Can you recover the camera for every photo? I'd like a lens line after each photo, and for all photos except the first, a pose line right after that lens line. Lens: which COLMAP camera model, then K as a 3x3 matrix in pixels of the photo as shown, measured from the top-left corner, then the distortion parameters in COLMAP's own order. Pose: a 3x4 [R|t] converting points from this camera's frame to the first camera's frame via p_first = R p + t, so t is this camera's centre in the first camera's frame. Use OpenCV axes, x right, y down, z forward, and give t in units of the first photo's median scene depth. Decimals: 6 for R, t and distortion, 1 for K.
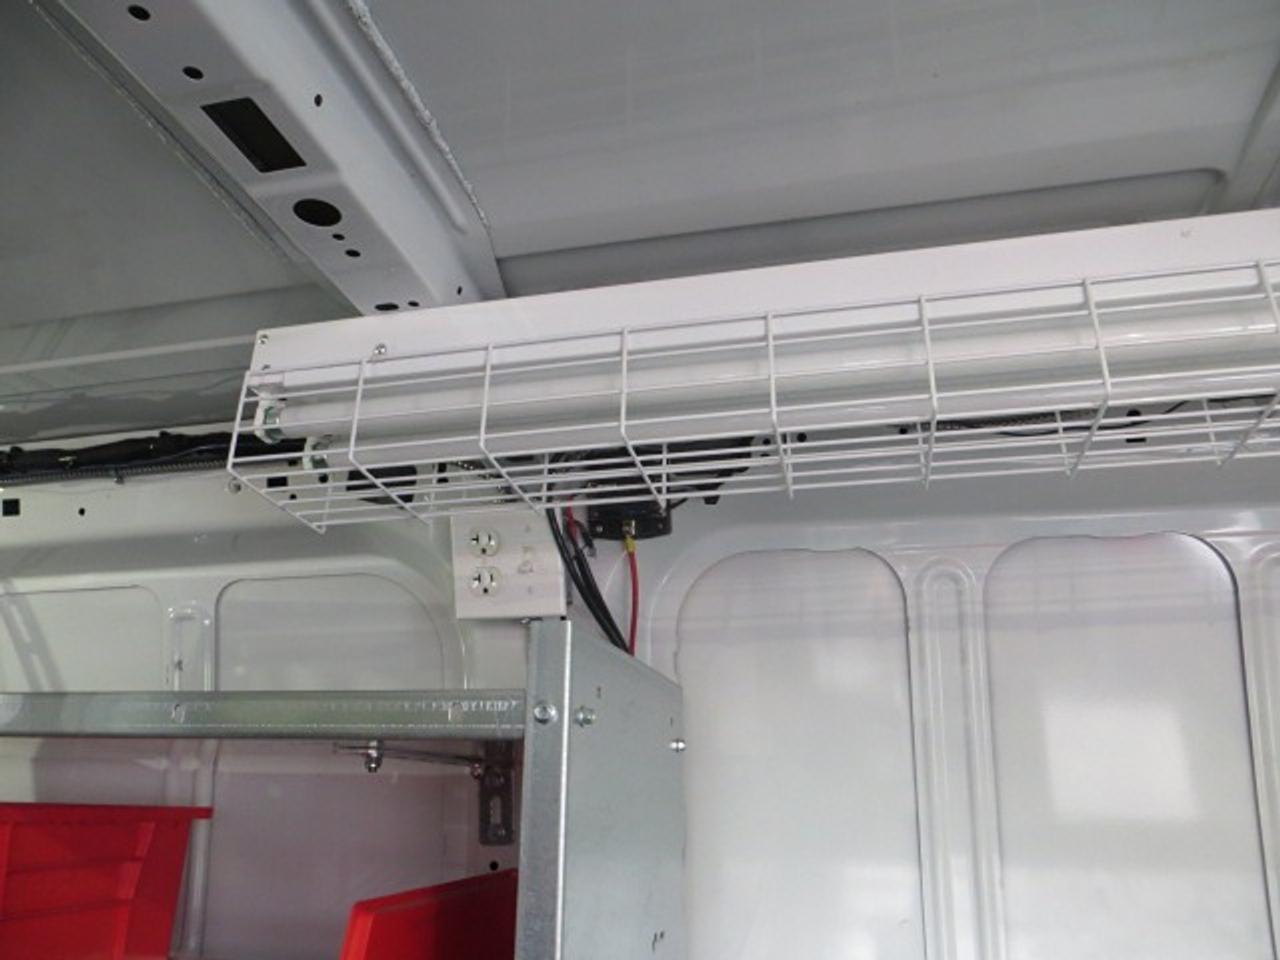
lens RADIAL K [[949.2, 0, 632.3], [0, 949.2, 485.8], [0, 0, 1]] dist [-0.013425, 0.001066]
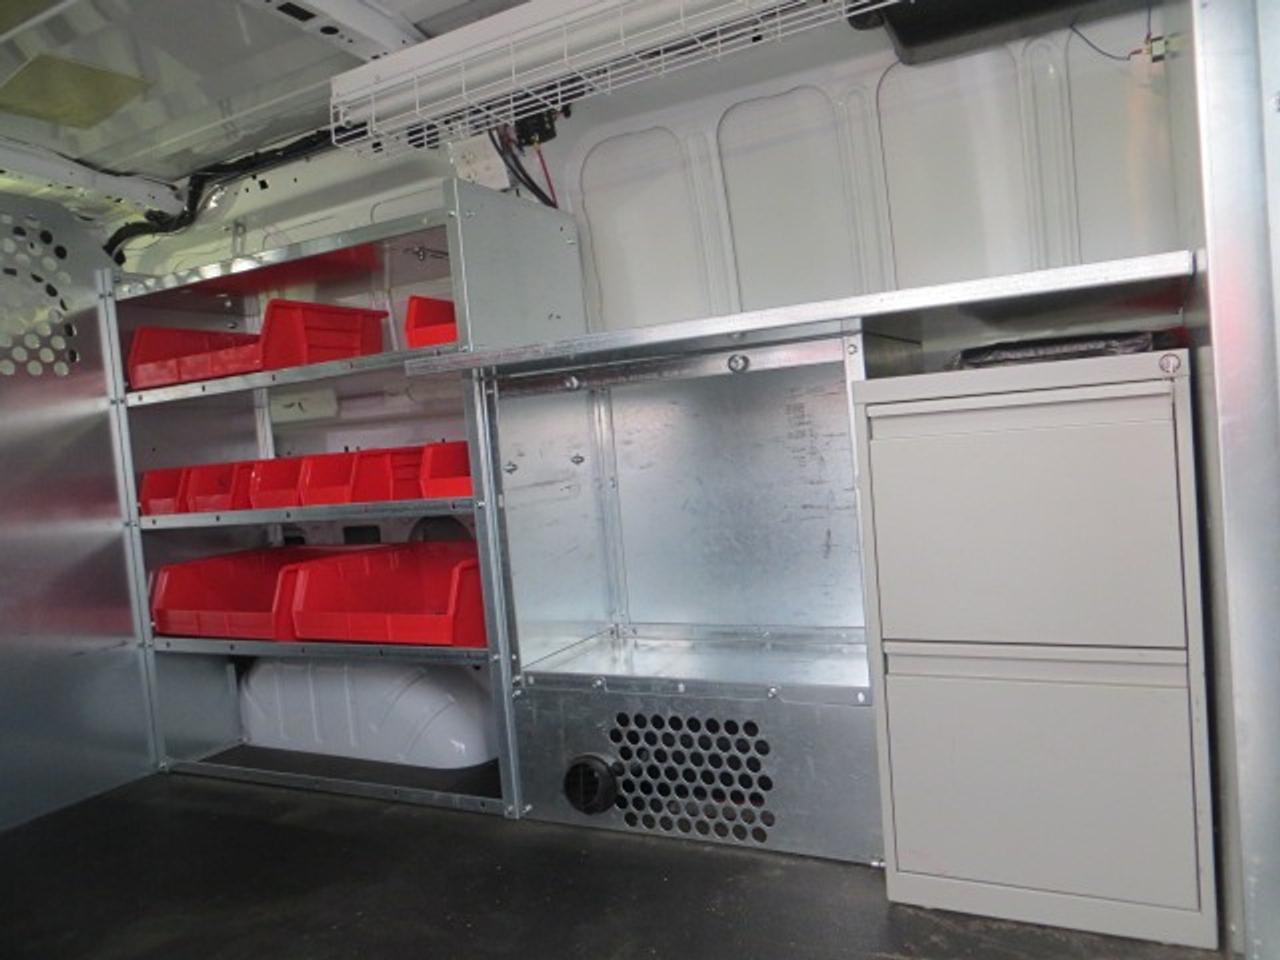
lens RADIAL K [[949.2, 0, 632.3], [0, 949.2, 485.8], [0, 0, 1]] dist [-0.013425, 0.001066]
pose [[0.960385, -0.086185, -0.265014, 0.663323], [0.177789, 0.921791, 0.344517, 0.070498], [0.214595, -0.377985, 0.900598, -1.026866]]
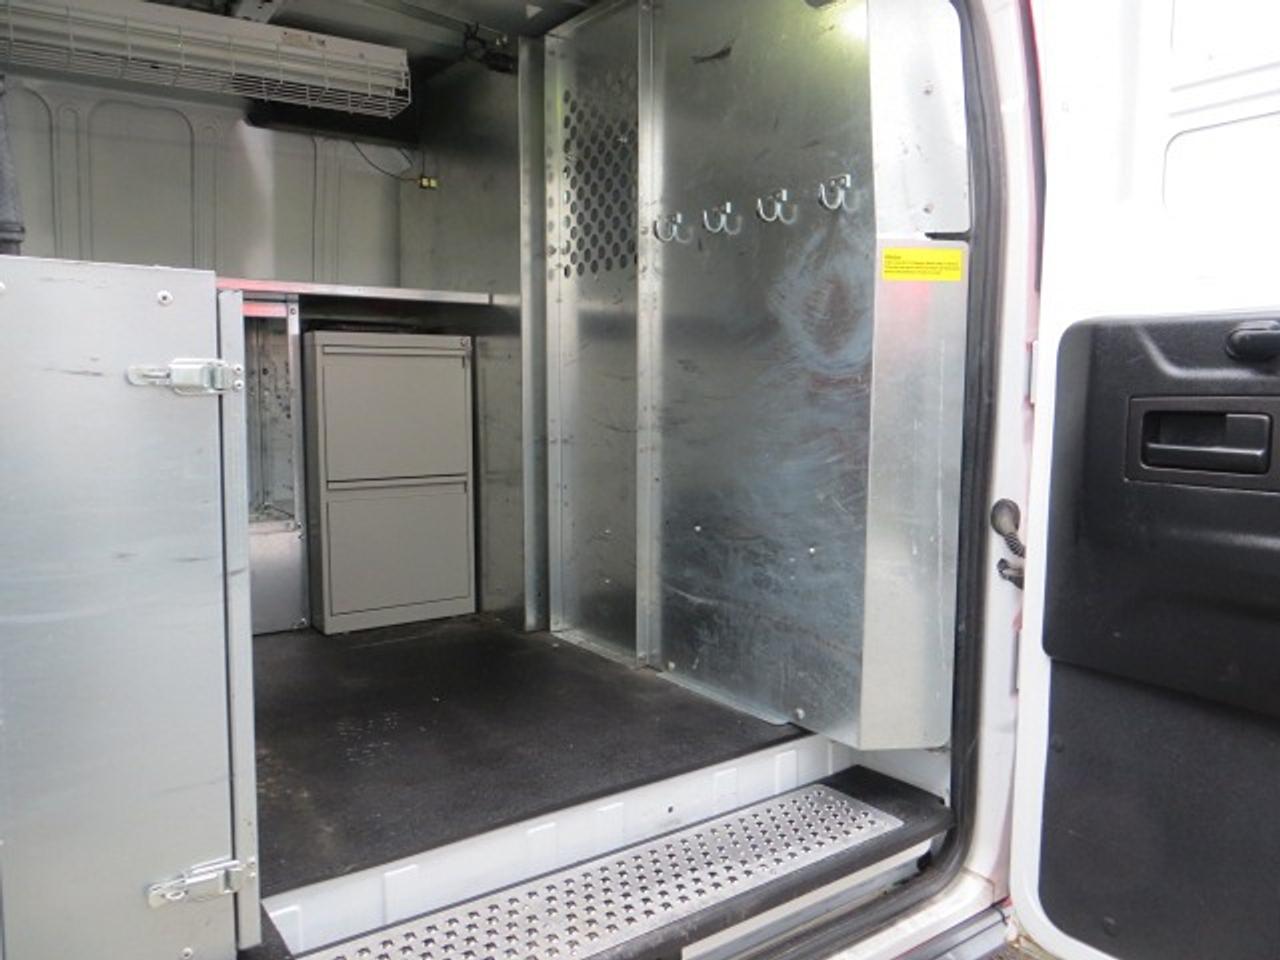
lens RADIAL K [[949.2, 0, 632.3], [0, 949.2, 485.8], [0, 0, 1]] dist [-0.013425, 0.001066]
pose [[0.648626, -0.098126, 0.754756, -0.625236], [-0.228910, 0.920590, 0.316408, -0.104315], [-0.725868, -0.378001, 0.574657, -1.709234]]
